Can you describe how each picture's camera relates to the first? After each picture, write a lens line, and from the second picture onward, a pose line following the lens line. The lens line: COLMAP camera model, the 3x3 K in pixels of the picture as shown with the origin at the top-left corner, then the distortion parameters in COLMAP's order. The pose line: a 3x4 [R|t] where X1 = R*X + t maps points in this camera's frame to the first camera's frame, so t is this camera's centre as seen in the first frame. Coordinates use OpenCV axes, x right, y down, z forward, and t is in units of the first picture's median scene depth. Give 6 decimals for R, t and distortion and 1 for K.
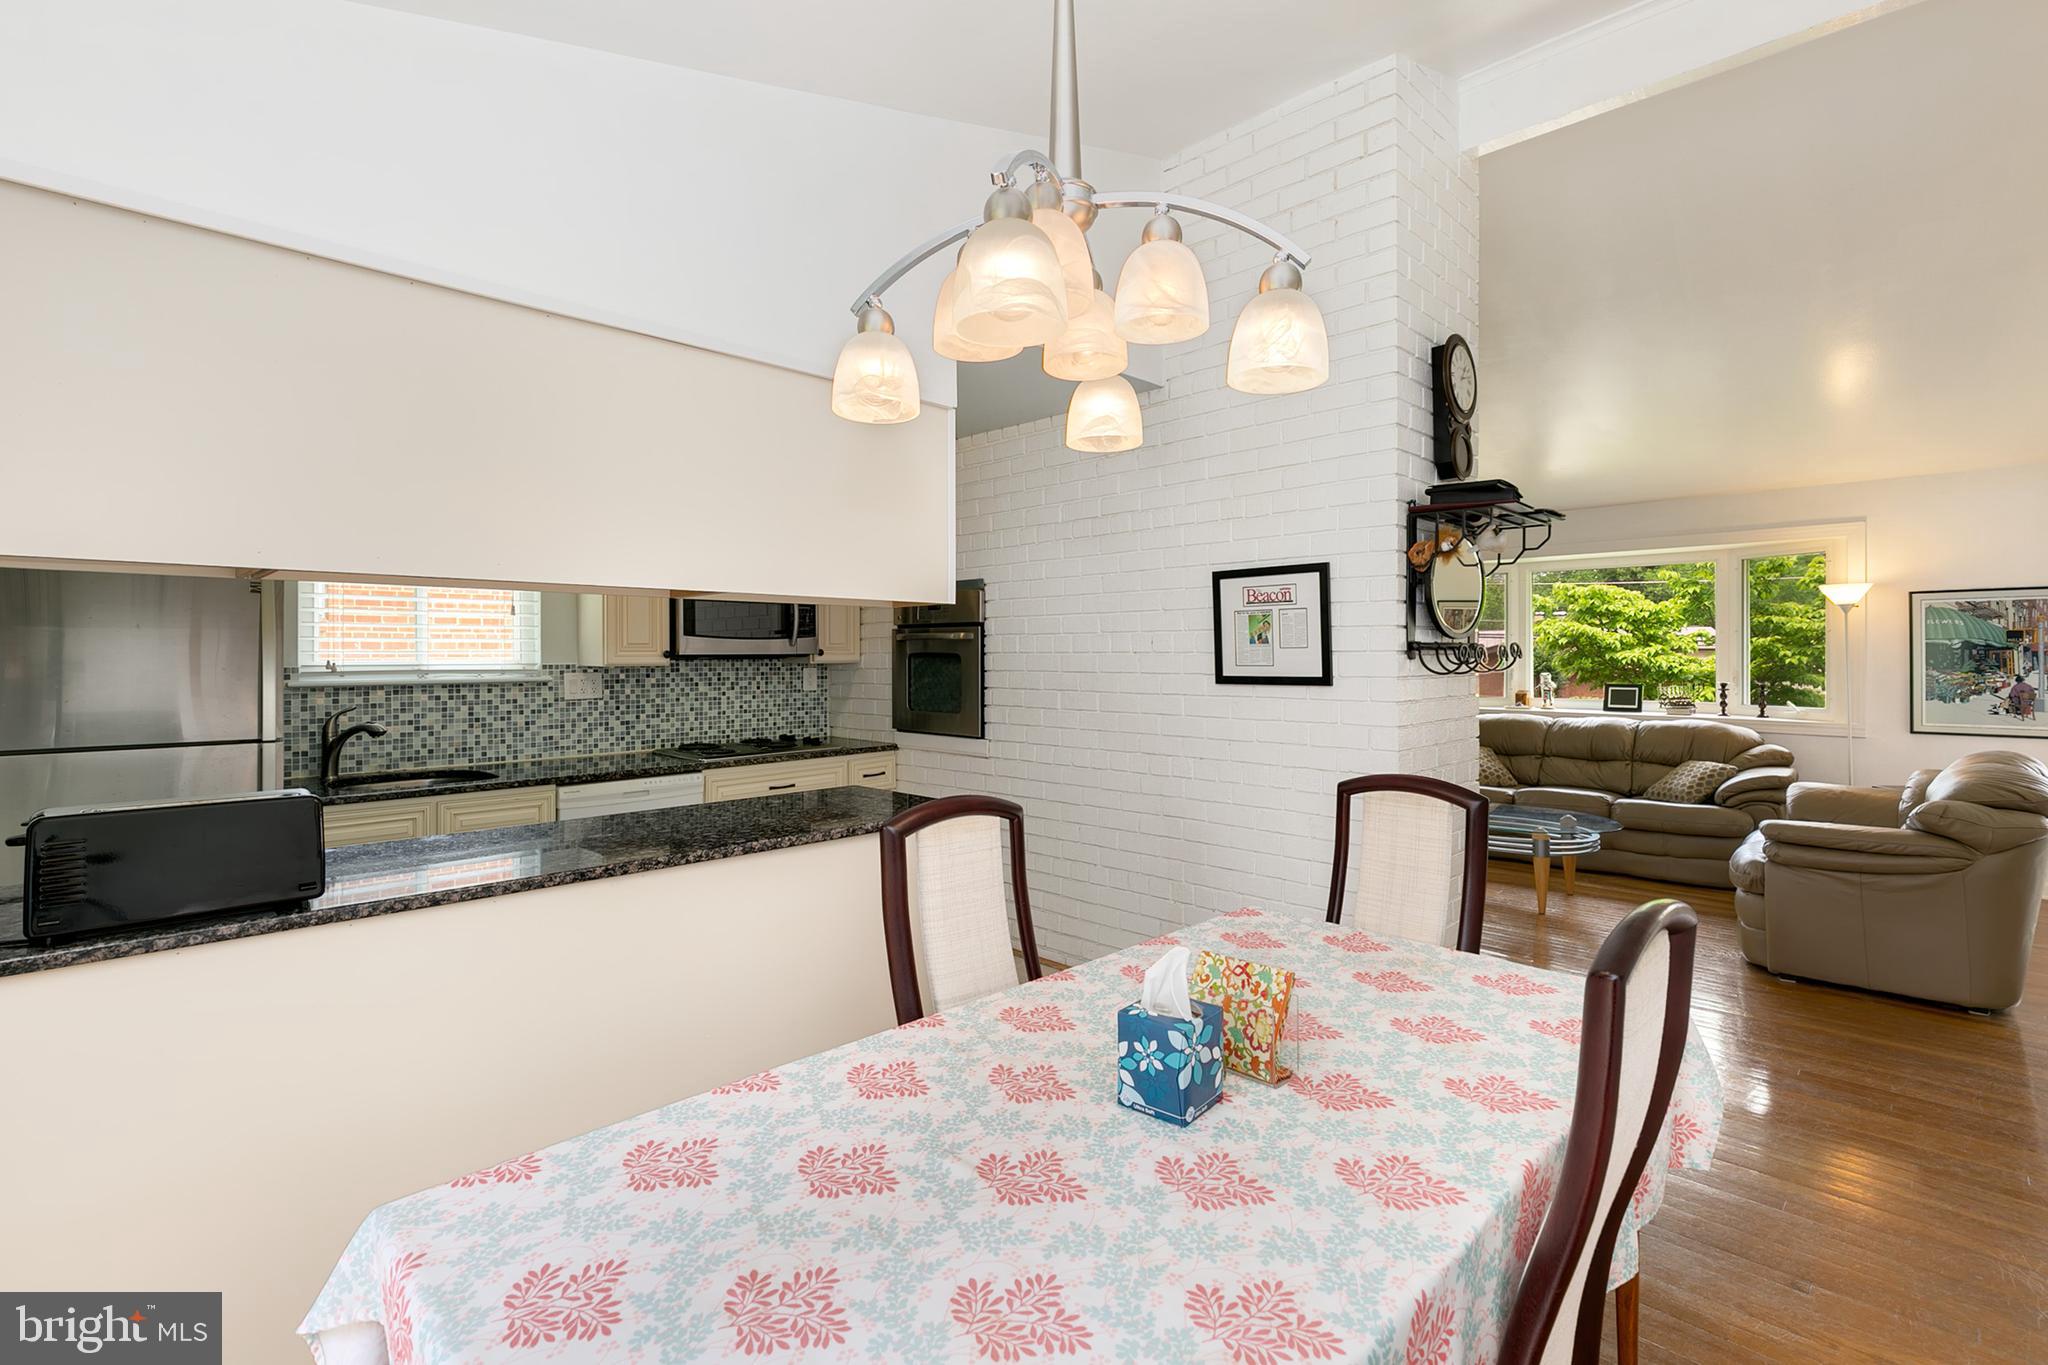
lens RADIAL K [[941.4, 0, 1018.9], [0, 941.4, 651.1], [0, 0, 1]] dist [0.006107, -0.000534]
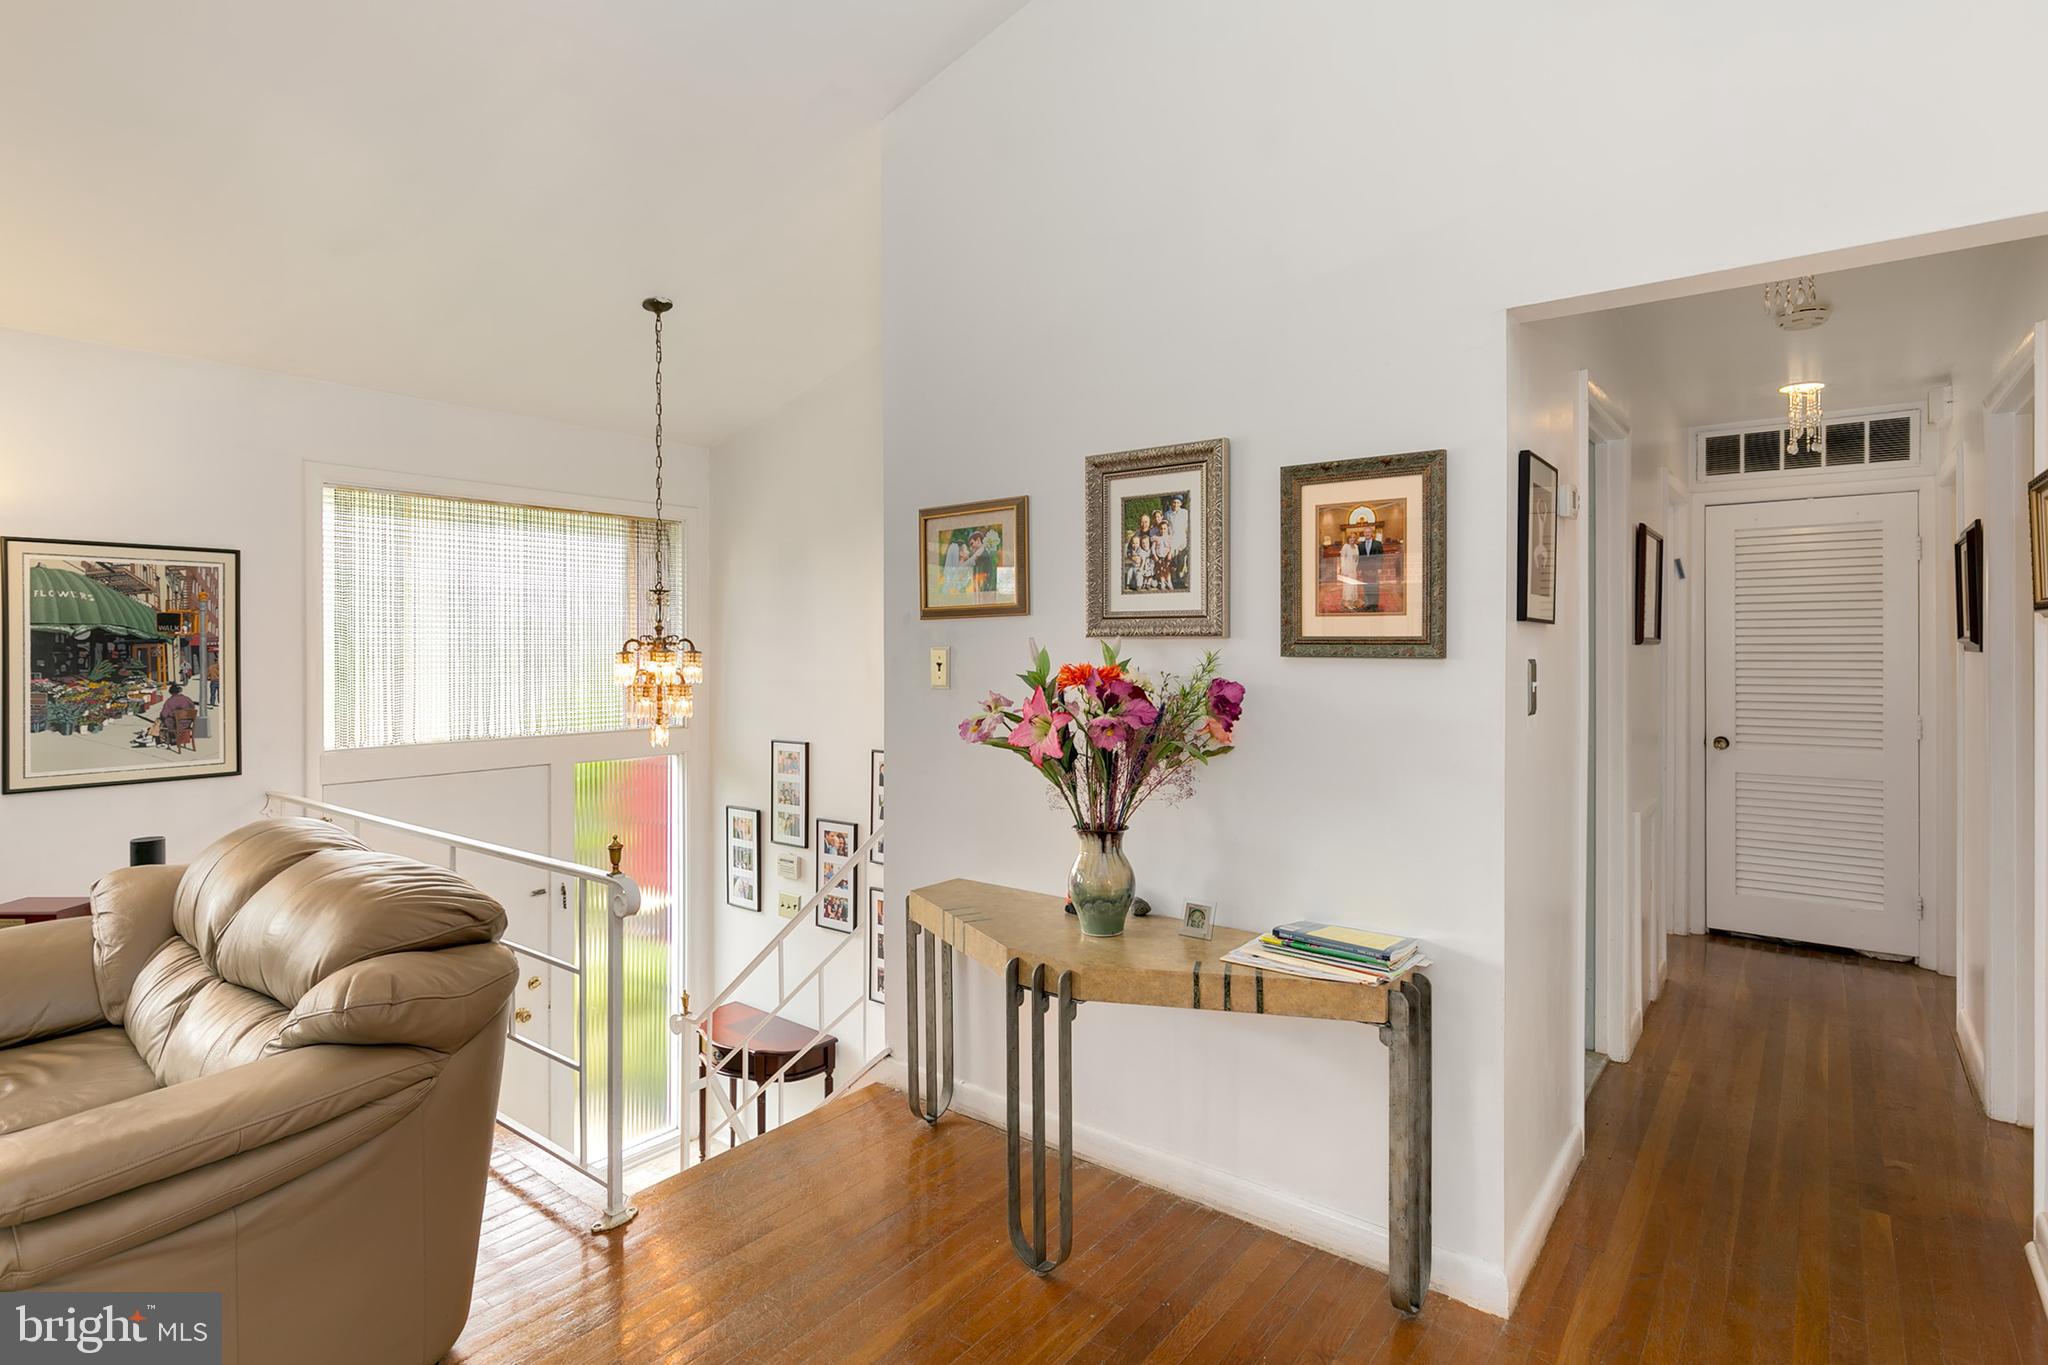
lens RADIAL K [[1046.4, 0, 1033.7], [0, 1046.4, 650.1], [0, 0, 1]] dist [0.001423, 0.000386]
pose [[-0.120532, -0.004577, 0.992699, 0.274571], [-0.003884, 0.999984, 0.004140, -0.001977], [-0.992702, -0.003356, -0.120548, 0.493230]]
